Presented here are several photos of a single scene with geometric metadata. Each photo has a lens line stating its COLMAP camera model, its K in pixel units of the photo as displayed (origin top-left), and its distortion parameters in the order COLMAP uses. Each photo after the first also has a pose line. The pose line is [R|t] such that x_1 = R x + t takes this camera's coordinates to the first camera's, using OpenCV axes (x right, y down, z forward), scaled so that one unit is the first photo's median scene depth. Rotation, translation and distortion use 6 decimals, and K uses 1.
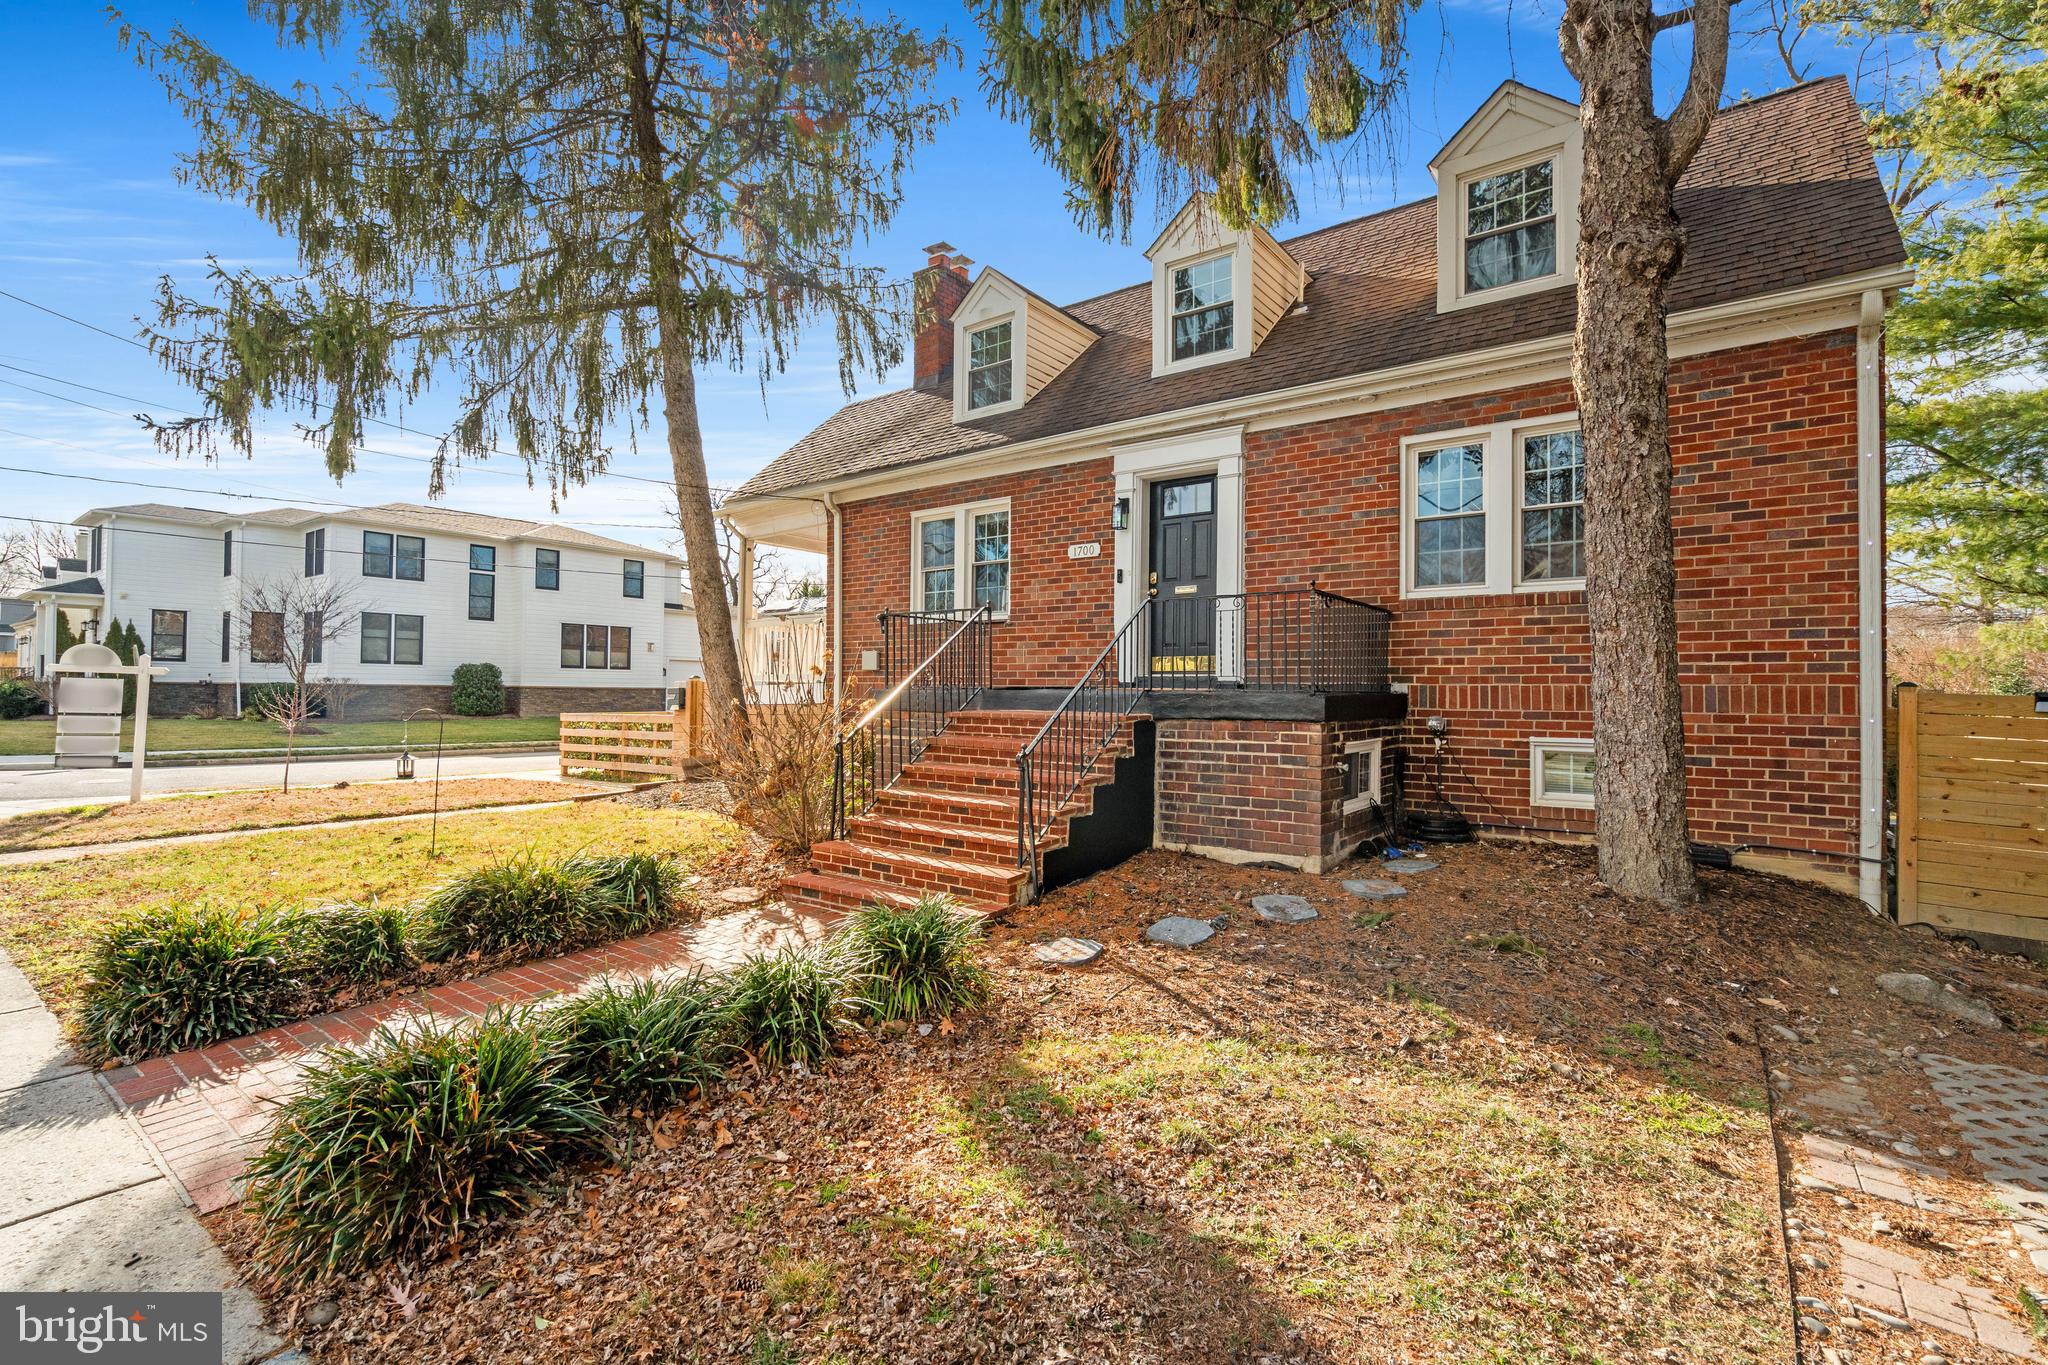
lens RADIAL K [[908.9, 0, 1025.2], [0, 908.9, 685.9], [0, 0, 1]] dist [-0.007924, 0.001093]
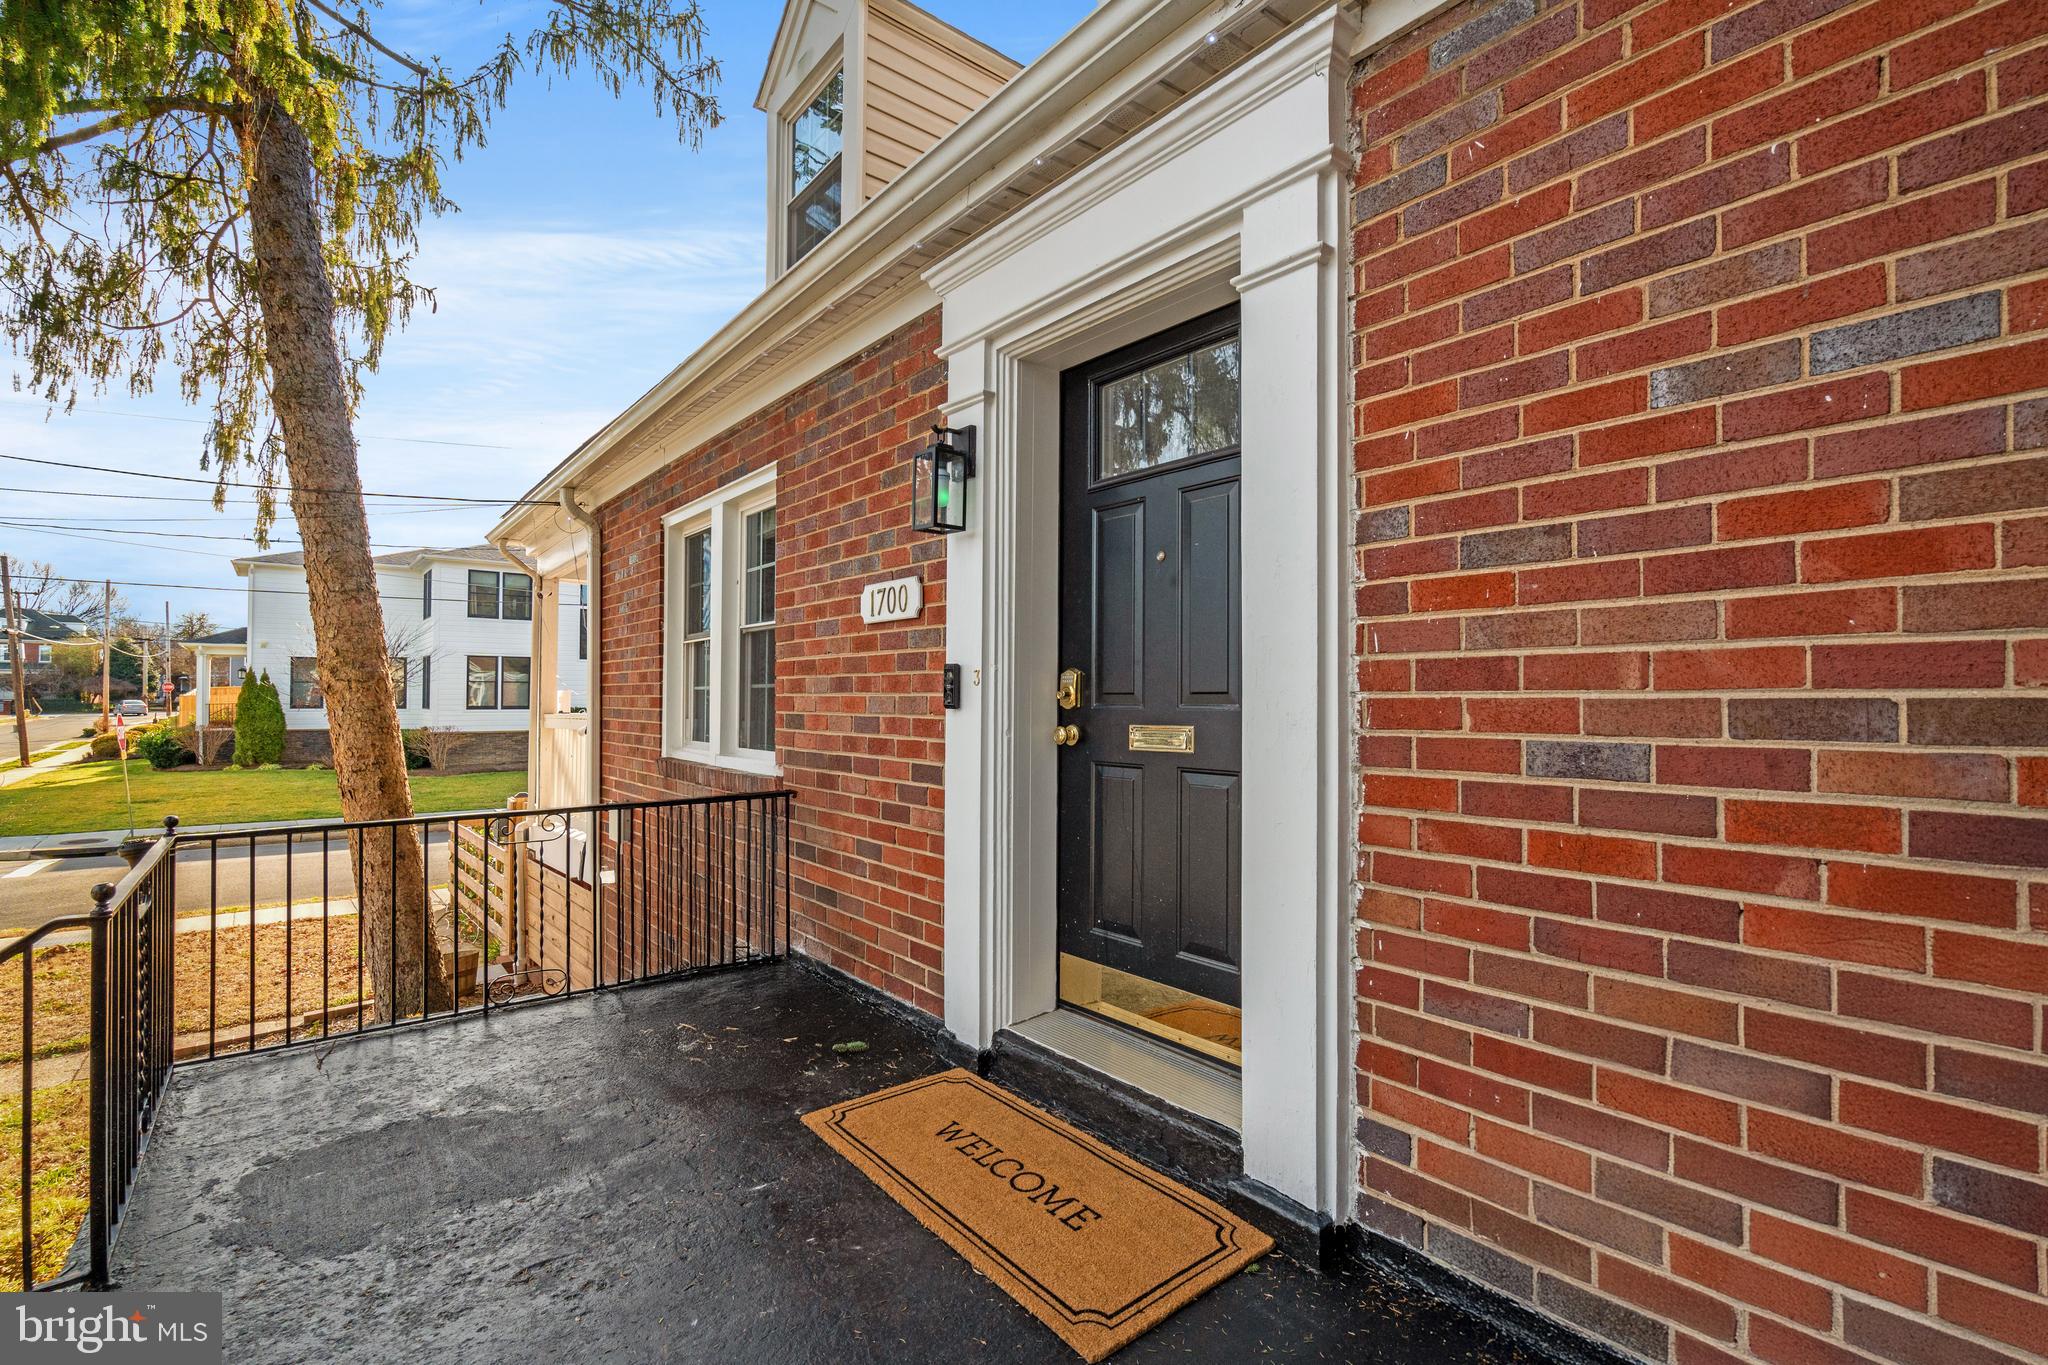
lens RADIAL K [[908.9, 0, 1023.2], [0, 908.9, 684.0], [0, 0, 1]] dist [-0.007924, 0.001093]
pose [[0.971648, -0.011679, -0.236143, 0.196031], [0.009278, 0.999893, -0.011279, -0.116329], [0.236249, 0.008768, 0.971653, 0.702364]]
